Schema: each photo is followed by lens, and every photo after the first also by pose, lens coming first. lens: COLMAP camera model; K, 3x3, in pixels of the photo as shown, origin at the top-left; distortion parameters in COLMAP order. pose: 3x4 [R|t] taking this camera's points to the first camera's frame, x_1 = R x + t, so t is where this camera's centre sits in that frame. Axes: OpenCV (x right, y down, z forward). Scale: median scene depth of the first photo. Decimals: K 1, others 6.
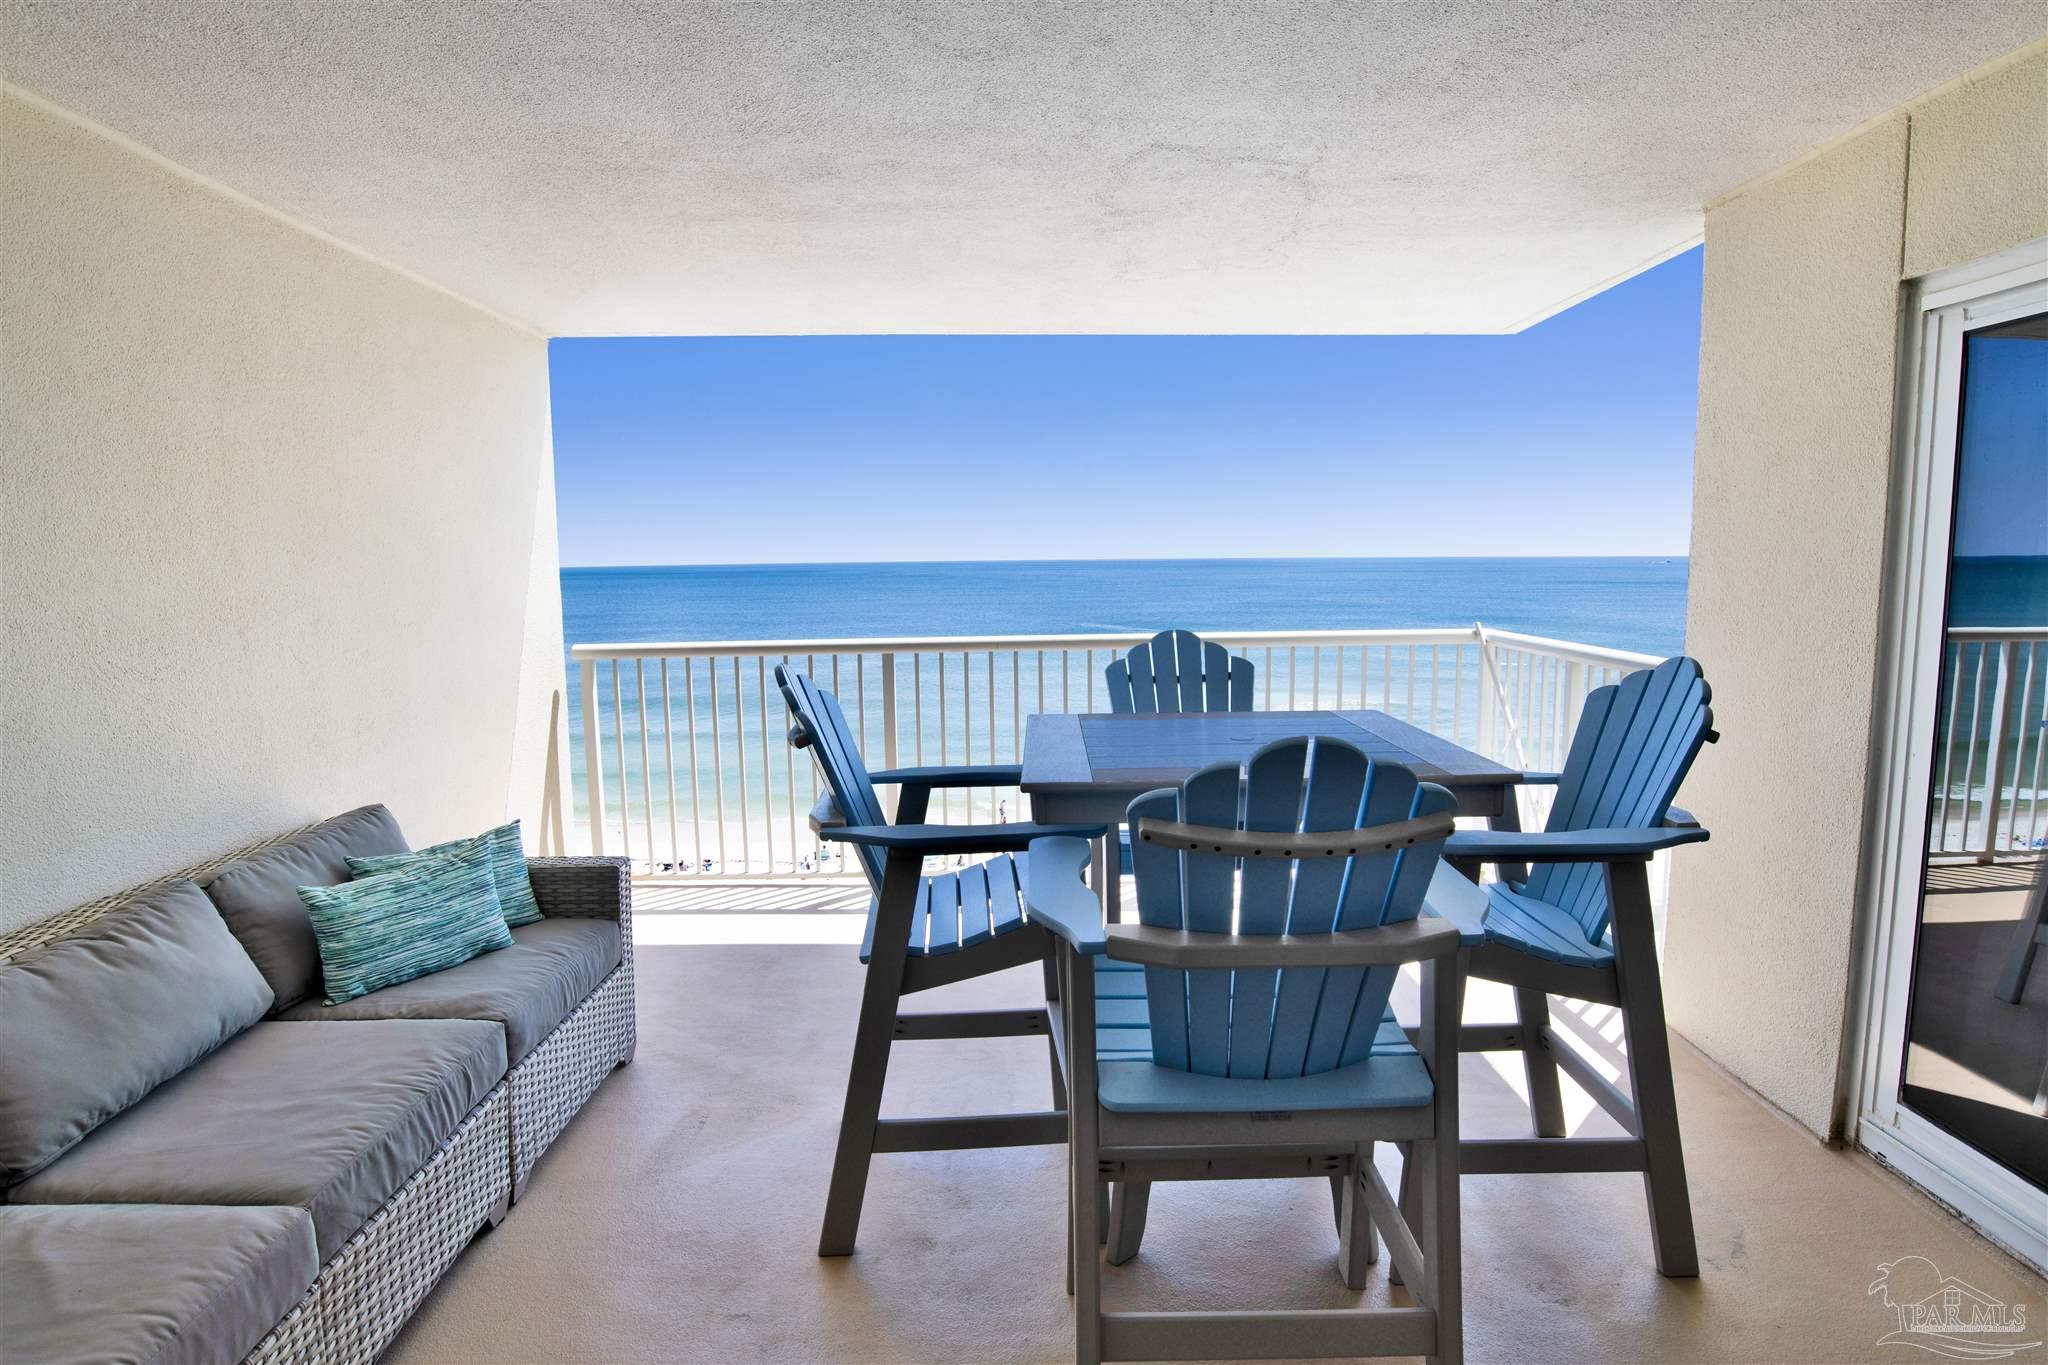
lens RADIAL K [[1136.0, 0, 989.5], [0, 1136.0, 710.9], [0, 0, 1]] dist [-0.071994, 0.027140]
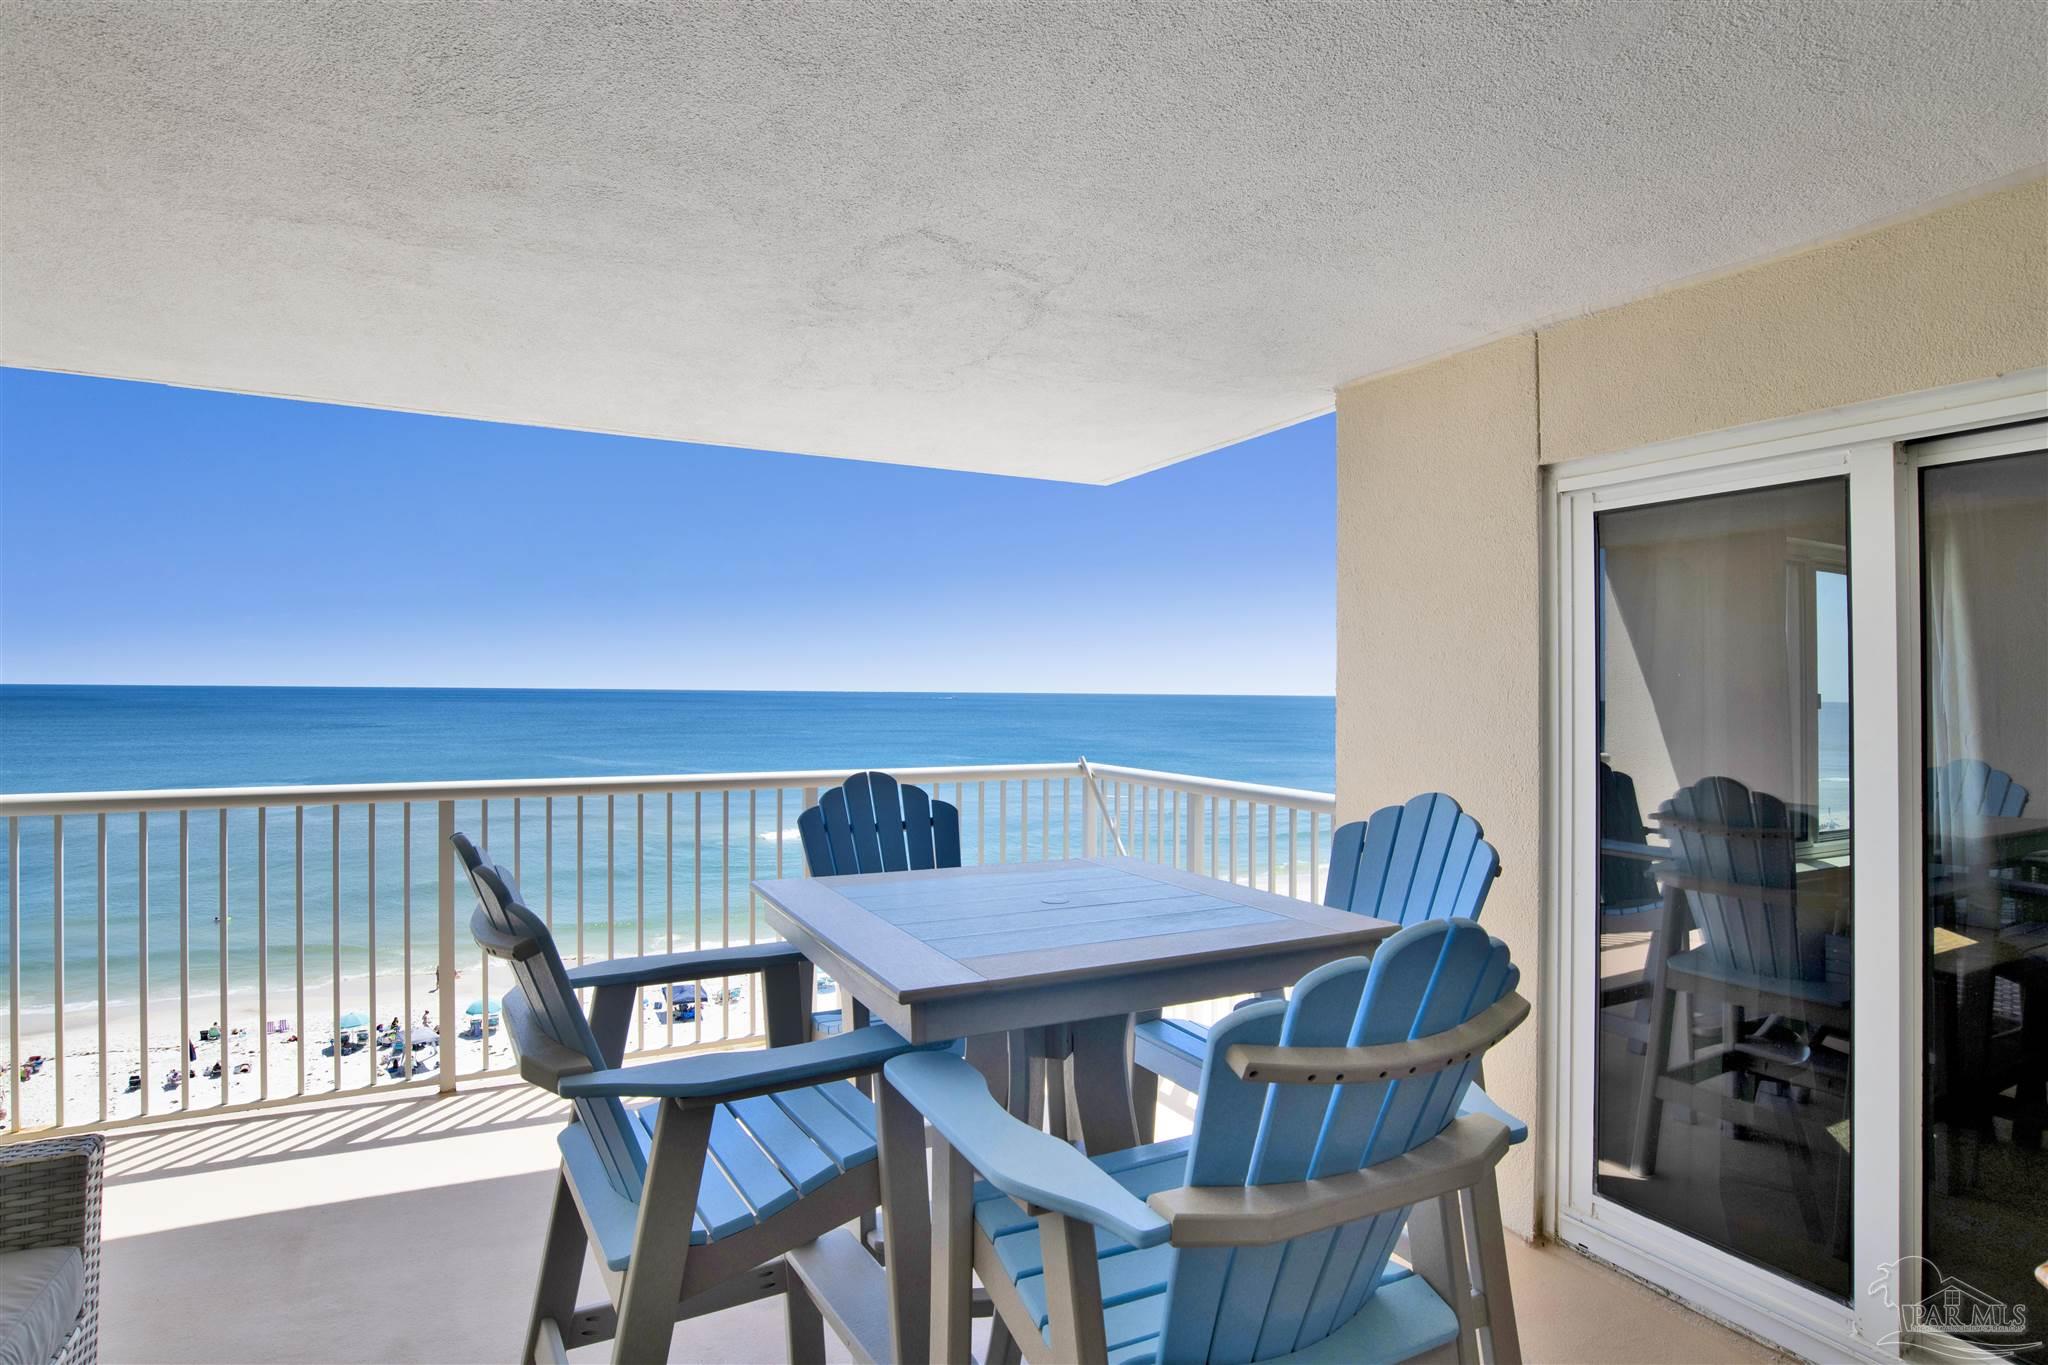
lens RADIAL K [[1114.4, 0, 1014.7], [0, 1114.4, 685.4], [0, 0, 1]] dist [-0.070730, 0.030250]
pose [[0.883561, 0.024192, 0.467692, -0.184409], [0.040558, 0.990960, -0.127881, -0.028505], [-0.466557, 0.131959, 0.874592, 0.232024]]
